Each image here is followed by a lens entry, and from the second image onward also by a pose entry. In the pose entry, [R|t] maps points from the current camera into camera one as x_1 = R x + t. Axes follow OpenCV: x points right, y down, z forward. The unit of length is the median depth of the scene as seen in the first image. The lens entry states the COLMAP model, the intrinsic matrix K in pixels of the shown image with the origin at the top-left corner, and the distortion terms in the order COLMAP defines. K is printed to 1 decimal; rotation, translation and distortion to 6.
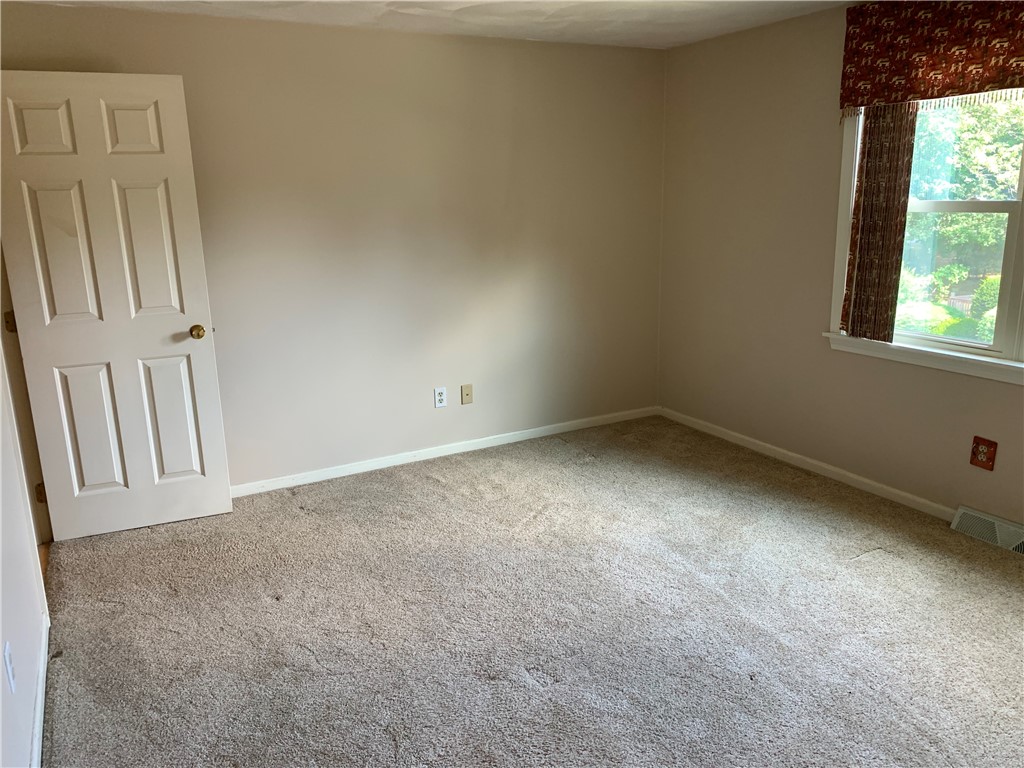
lens RADIAL K [[878.2, 0, 510.9], [0, 878.2, 405.7], [0, 0, 1]] dist [0.005734, 0.003582]
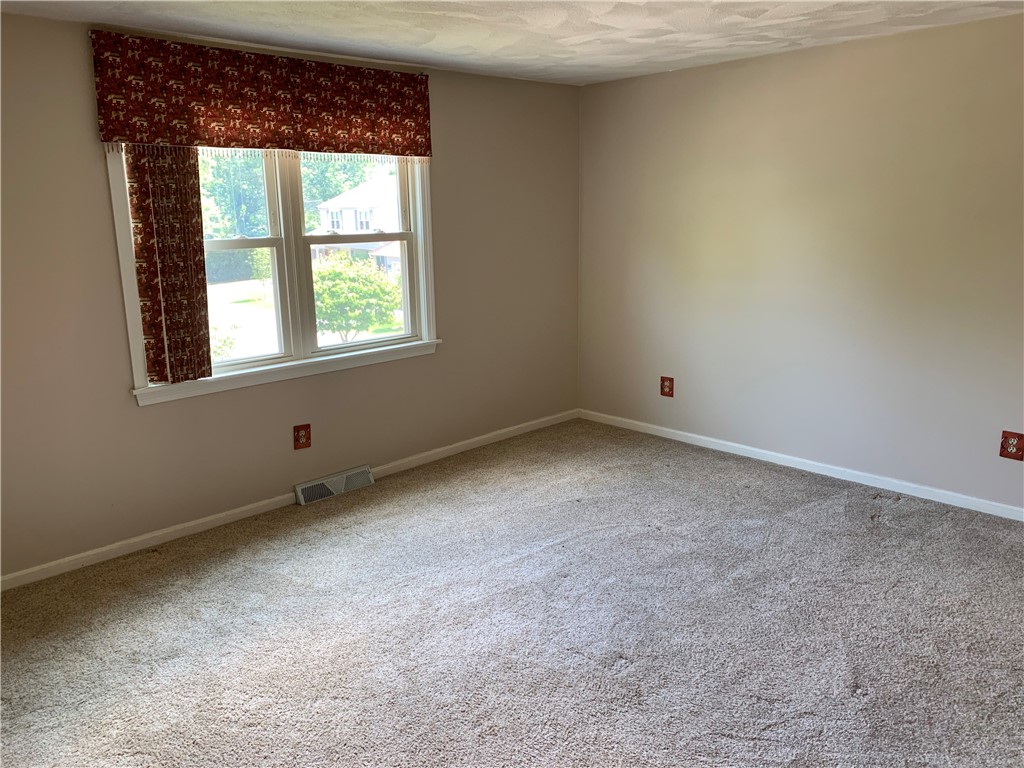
lens RADIAL K [[782.3, 0, 505.6], [0, 782.3, 385.2], [0, 0, 1]] dist [0.009038, -0.002796]
pose [[-0.320778, -0.167419, 0.932241, -0.573667], [0.264011, 0.929439, 0.257760, -0.221240], [-0.909615, 0.328806, -0.253943, 0.979462]]
